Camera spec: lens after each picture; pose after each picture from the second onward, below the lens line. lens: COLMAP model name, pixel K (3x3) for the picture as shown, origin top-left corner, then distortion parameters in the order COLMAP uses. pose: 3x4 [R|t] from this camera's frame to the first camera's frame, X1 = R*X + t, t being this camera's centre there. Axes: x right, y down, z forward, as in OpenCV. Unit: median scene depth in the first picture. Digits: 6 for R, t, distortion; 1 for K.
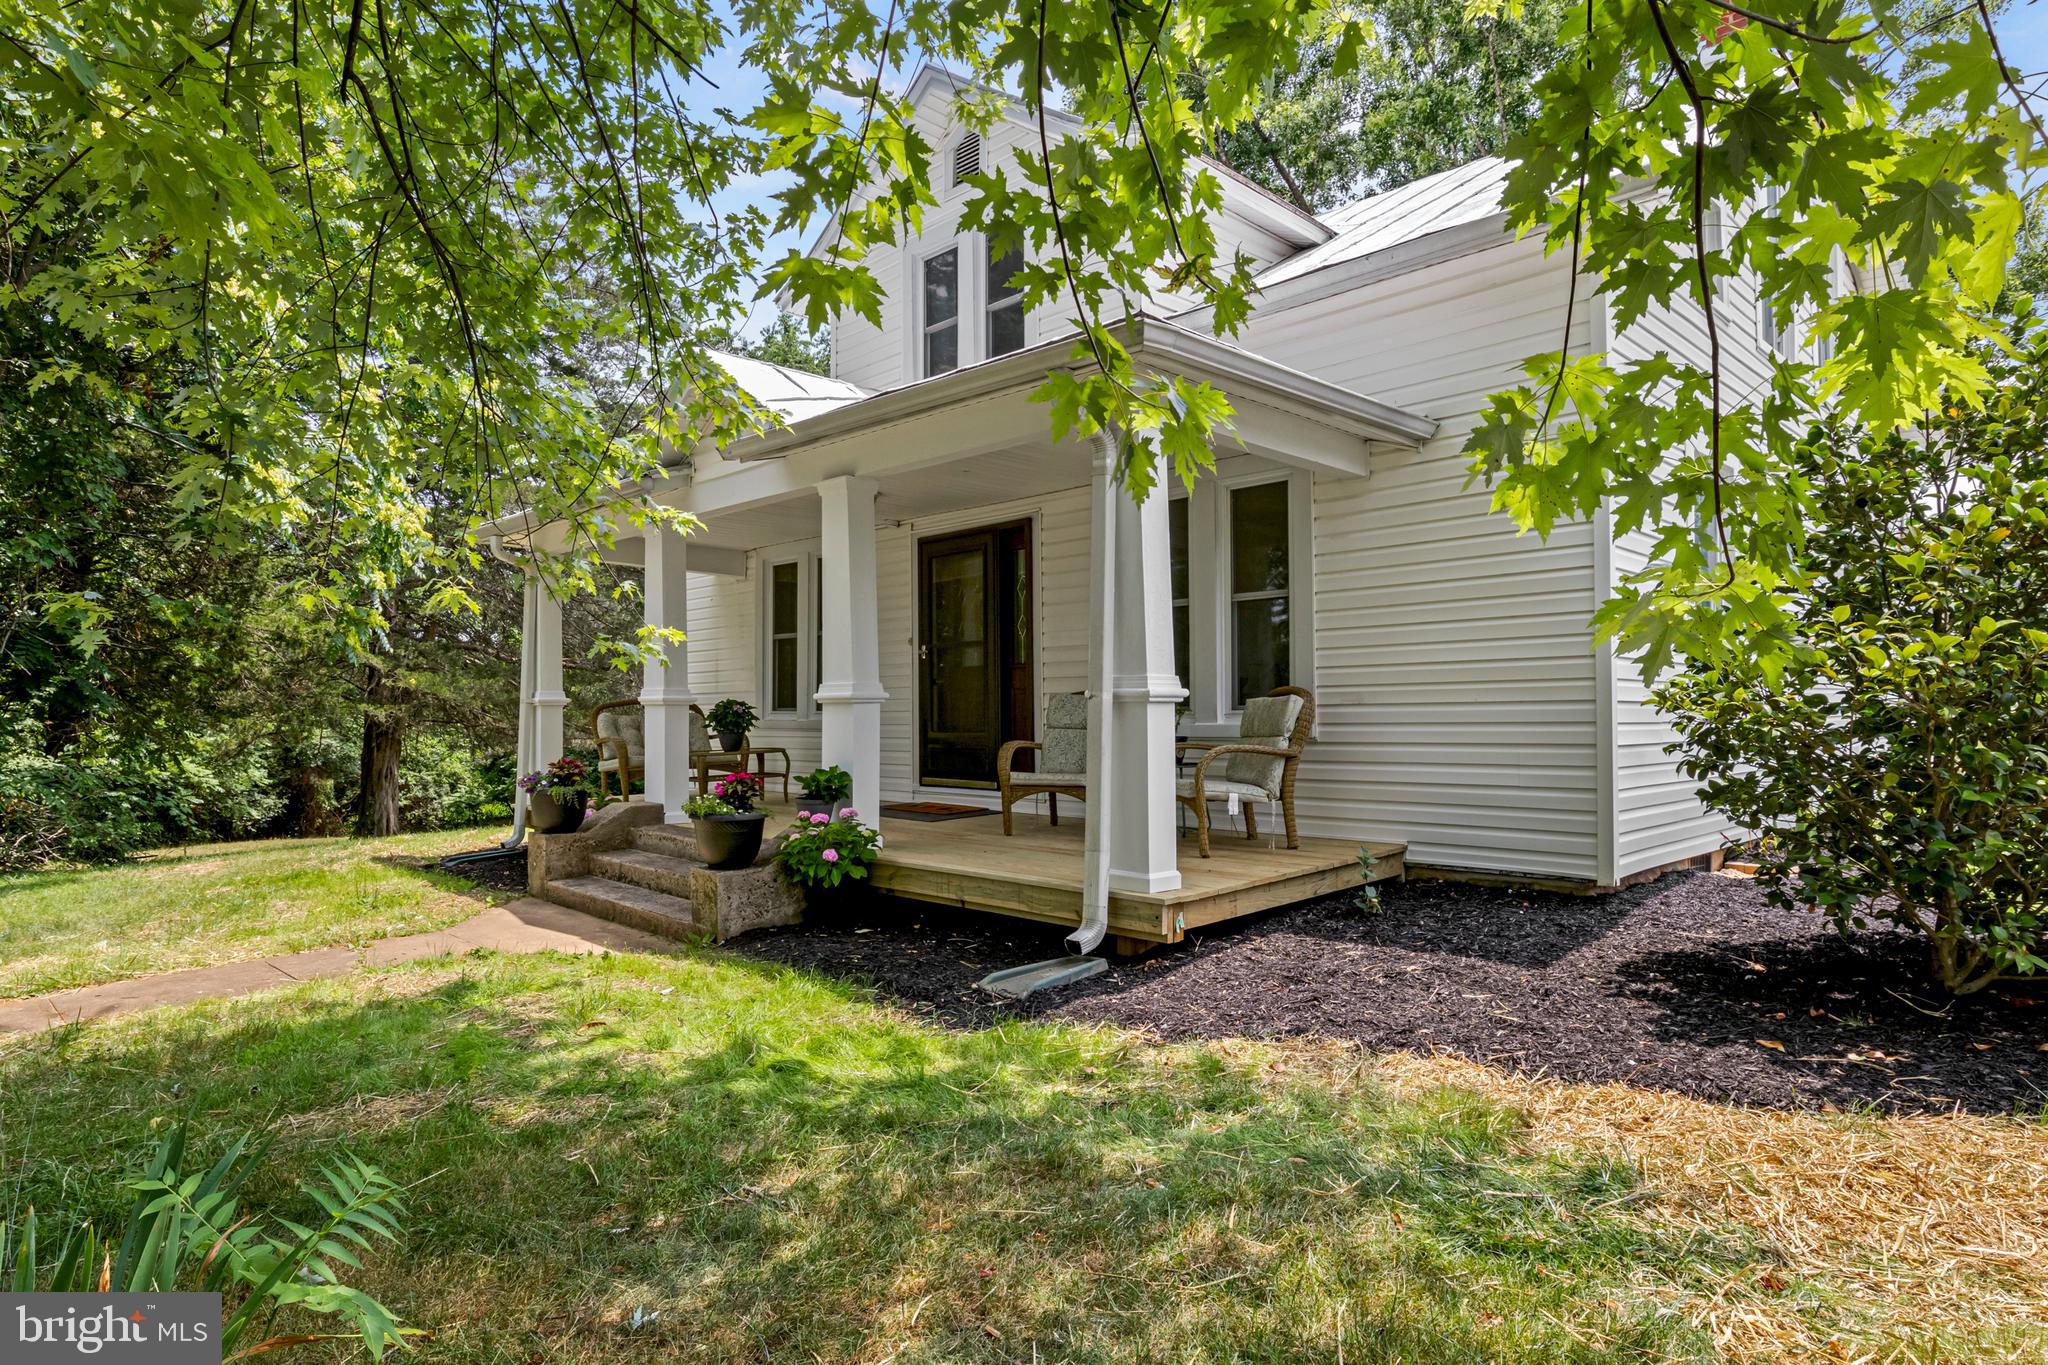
lens RADIAL K [[1163.3, 0, 1028.9], [0, 1163.3, 693.0], [0, 0, 1]] dist [0.009040, 0.001140]
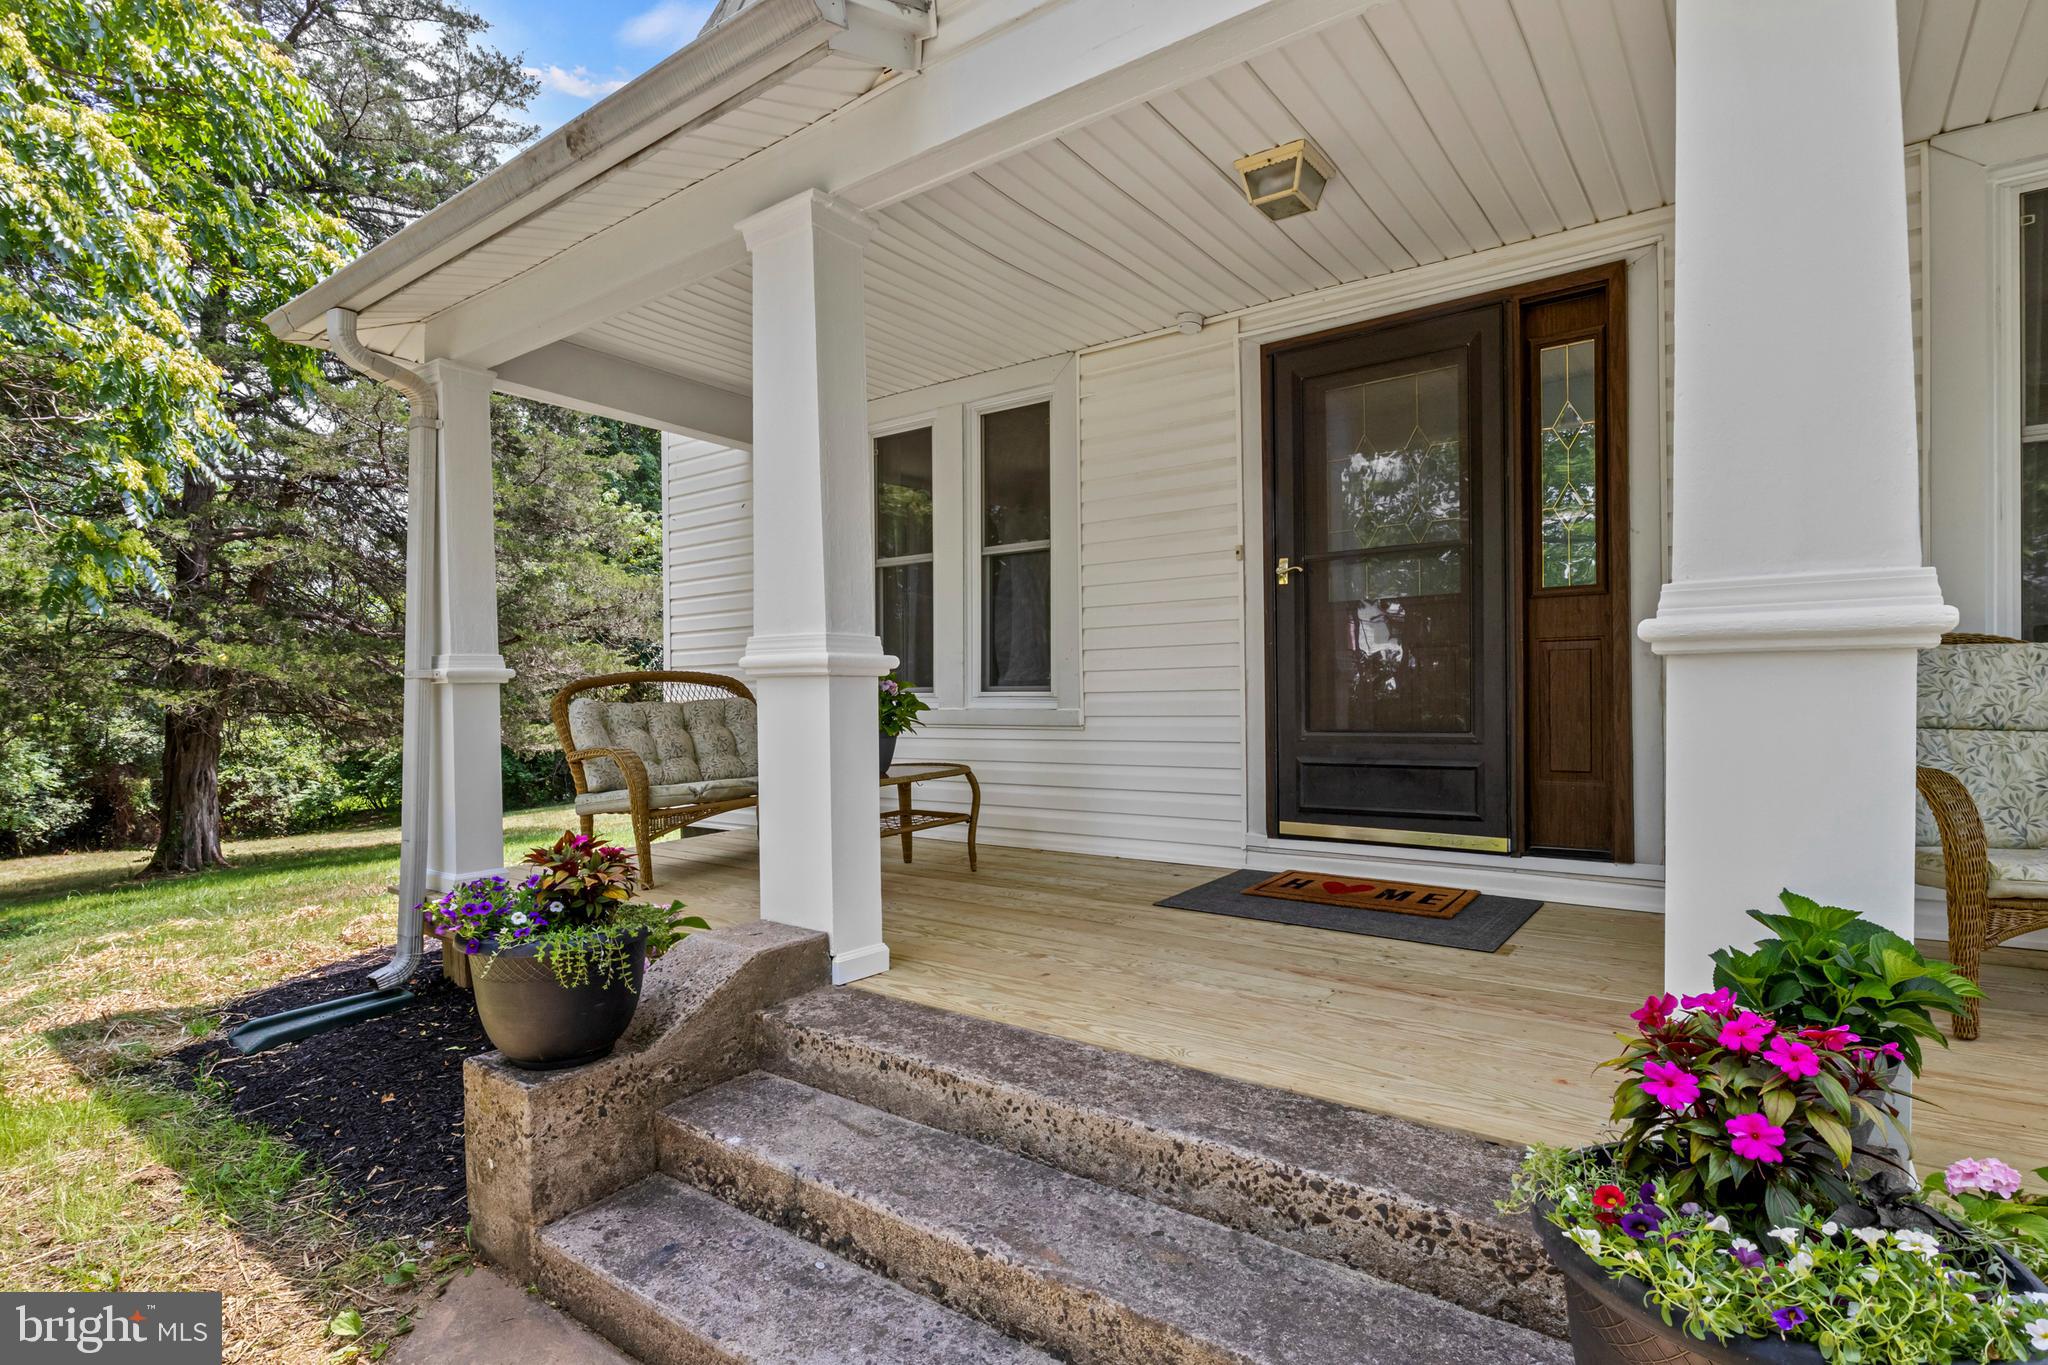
lens RADIAL K [[1014.2, 0, 1023.1], [0, 1014.2, 690.9], [0, 0, 1]] dist [-0.002574, -0.000039]
pose [[0.987844, -0.005377, 0.155355, -0.143754], [0.003679, 0.999930, 0.011216, 0.005699], [-0.155404, -0.010508, 0.987795, 0.314726]]
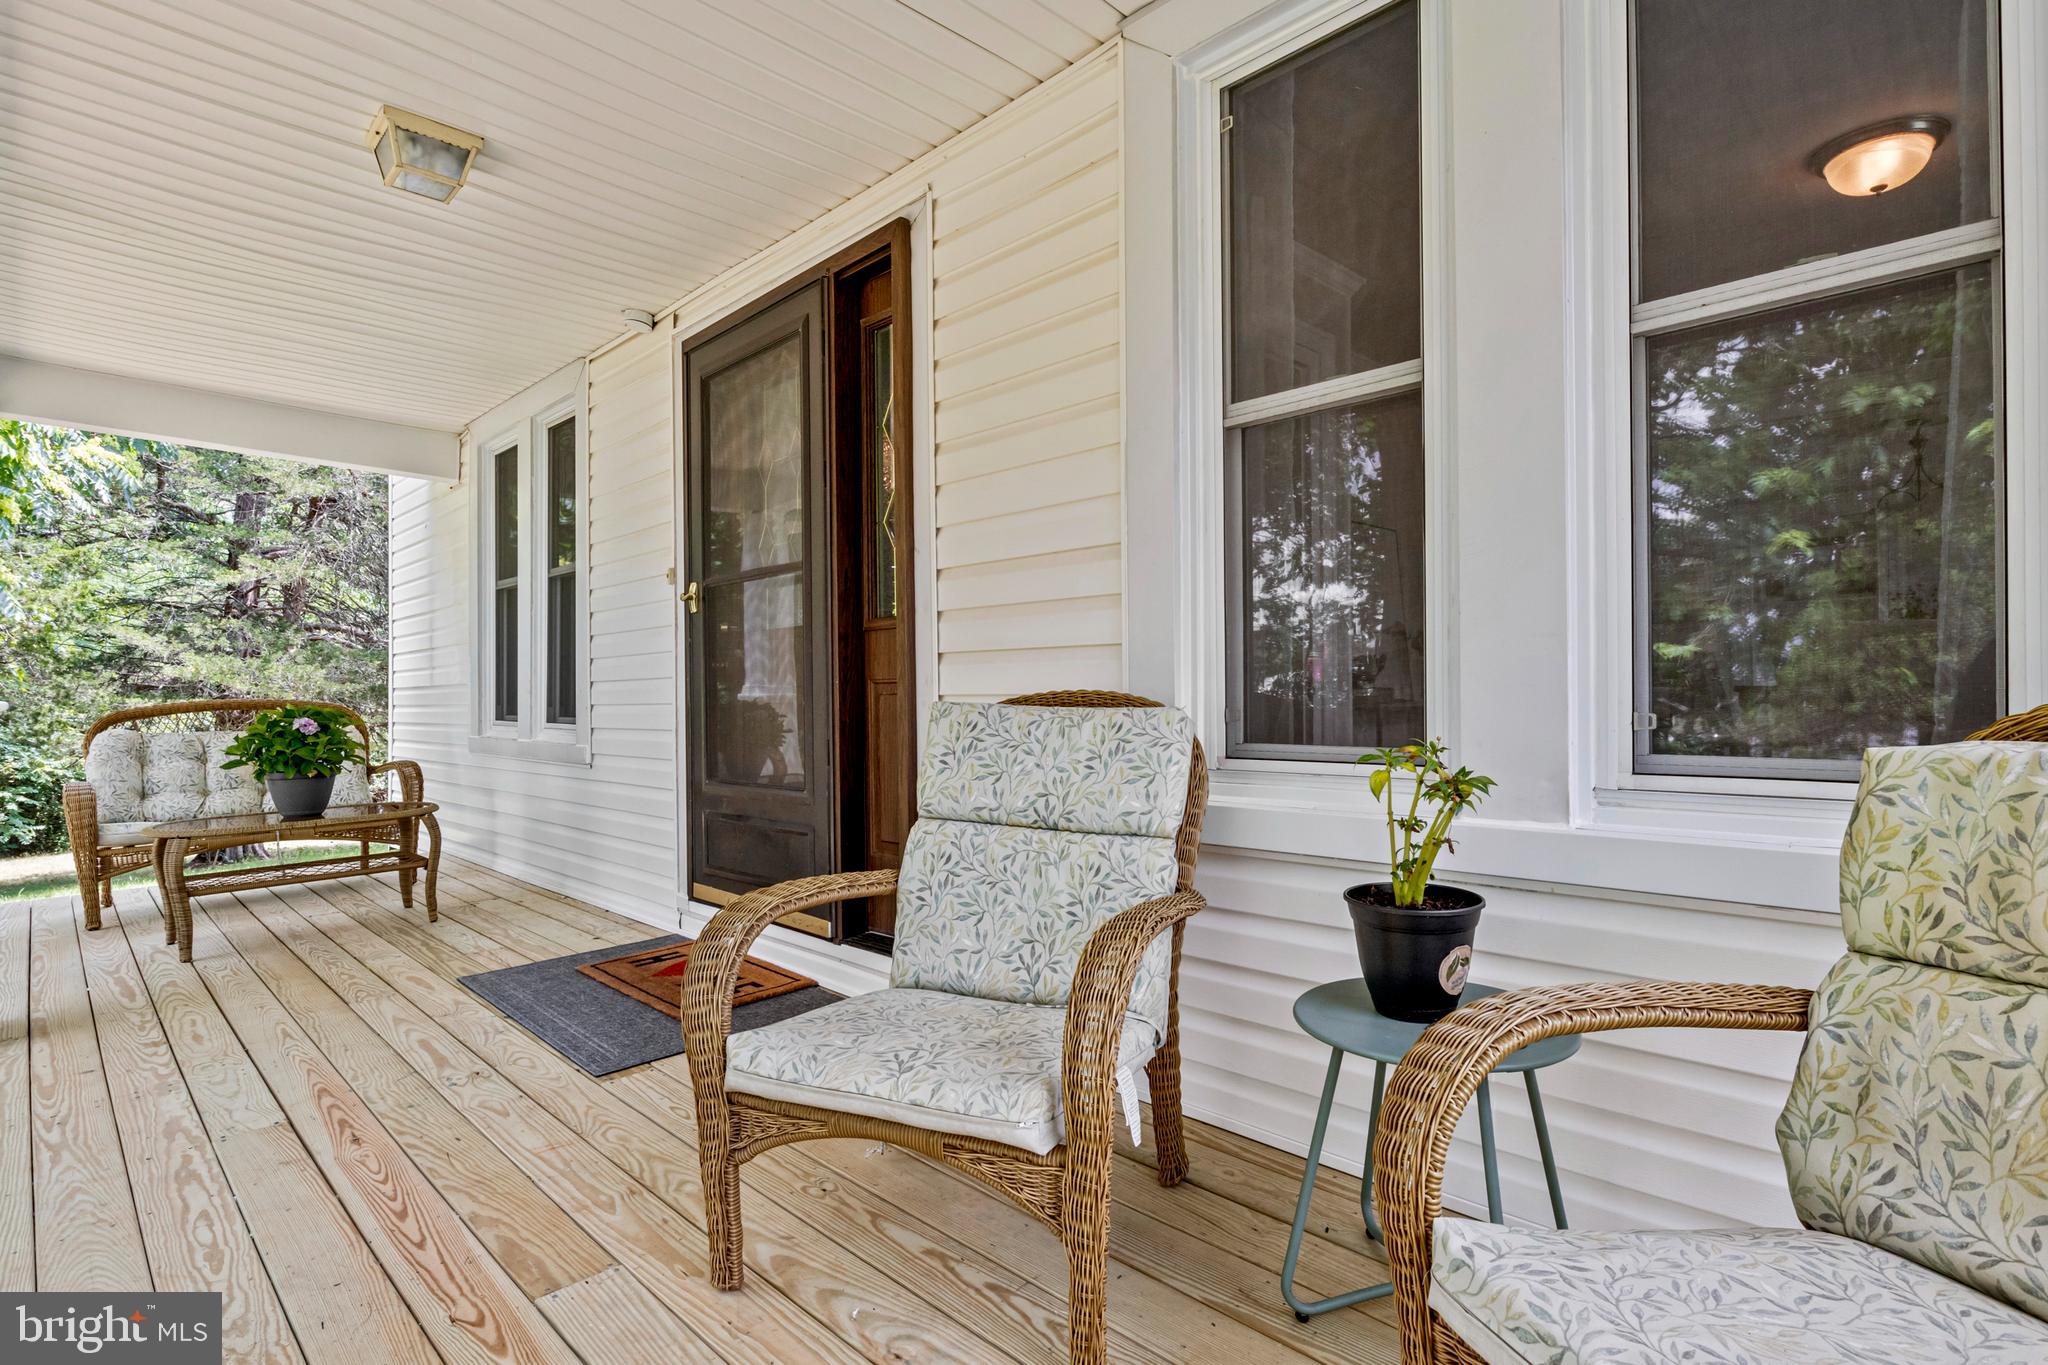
lens RADIAL K [[1014.2, 0, 1025.5], [0, 1014.2, 674.4], [0, 0, 1]] dist [-0.002574, -0.000039]
pose [[0.999991, -0.000615, -0.004233, 0.019857], [0.000594, 0.999988, -0.004851, -0.002374], [0.004236, 0.004848, 0.999979, 0.331945]]
